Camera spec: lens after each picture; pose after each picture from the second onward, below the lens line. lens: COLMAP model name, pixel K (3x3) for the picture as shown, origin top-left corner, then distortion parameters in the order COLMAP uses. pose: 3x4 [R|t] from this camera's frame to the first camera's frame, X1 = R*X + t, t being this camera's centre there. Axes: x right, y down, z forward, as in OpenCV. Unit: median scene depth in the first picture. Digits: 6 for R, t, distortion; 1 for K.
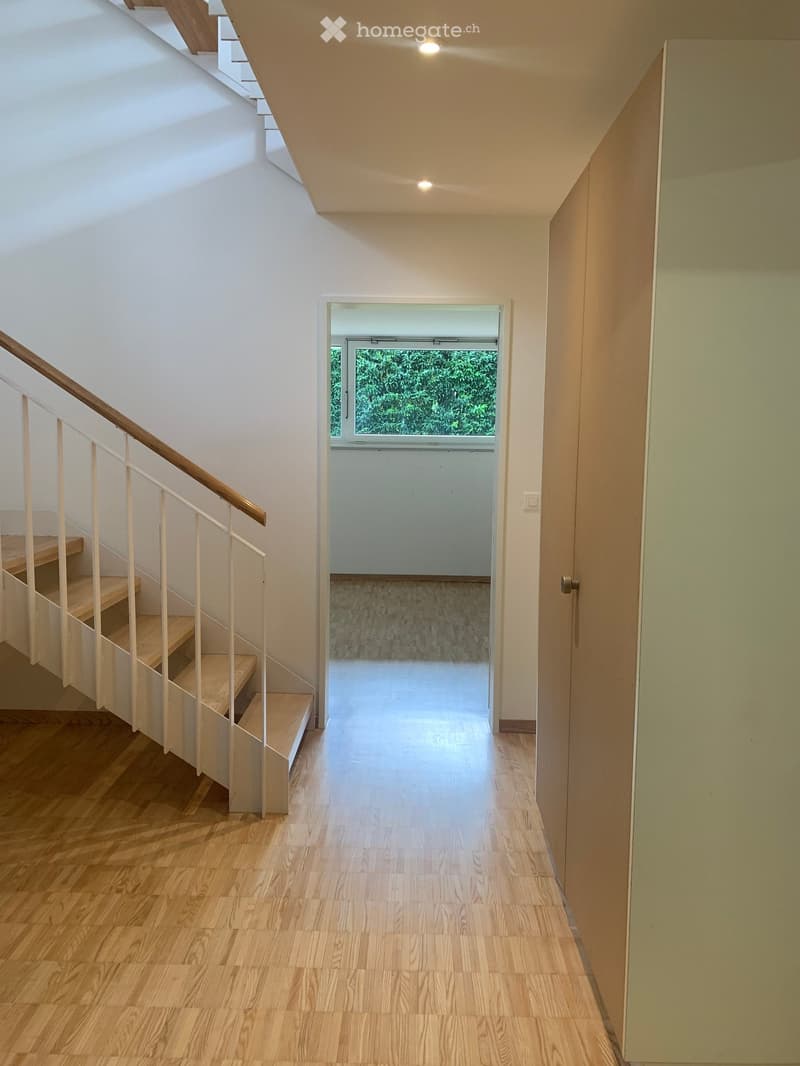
lens RADIAL K [[819.7, 0, 400.0], [0, 819.7, 533.0], [0, 0, 1]] dist [0.061172, -0.005881]
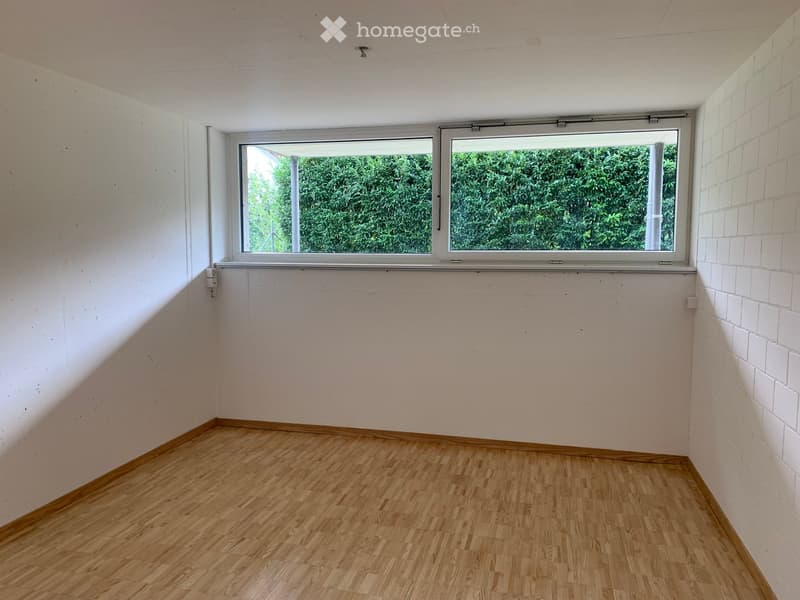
lens RADIAL K [[615.2, 0, 400.0], [0, 615.2, 300.0], [0, 0, 1]] dist [0.061172, -0.005881]
pose [[0.974204, 0.004071, -0.225632, 0.016279], [-0.010477, 0.999575, -0.027203, -0.031331], [0.225426, 0.028865, 0.973833, 0.232536]]
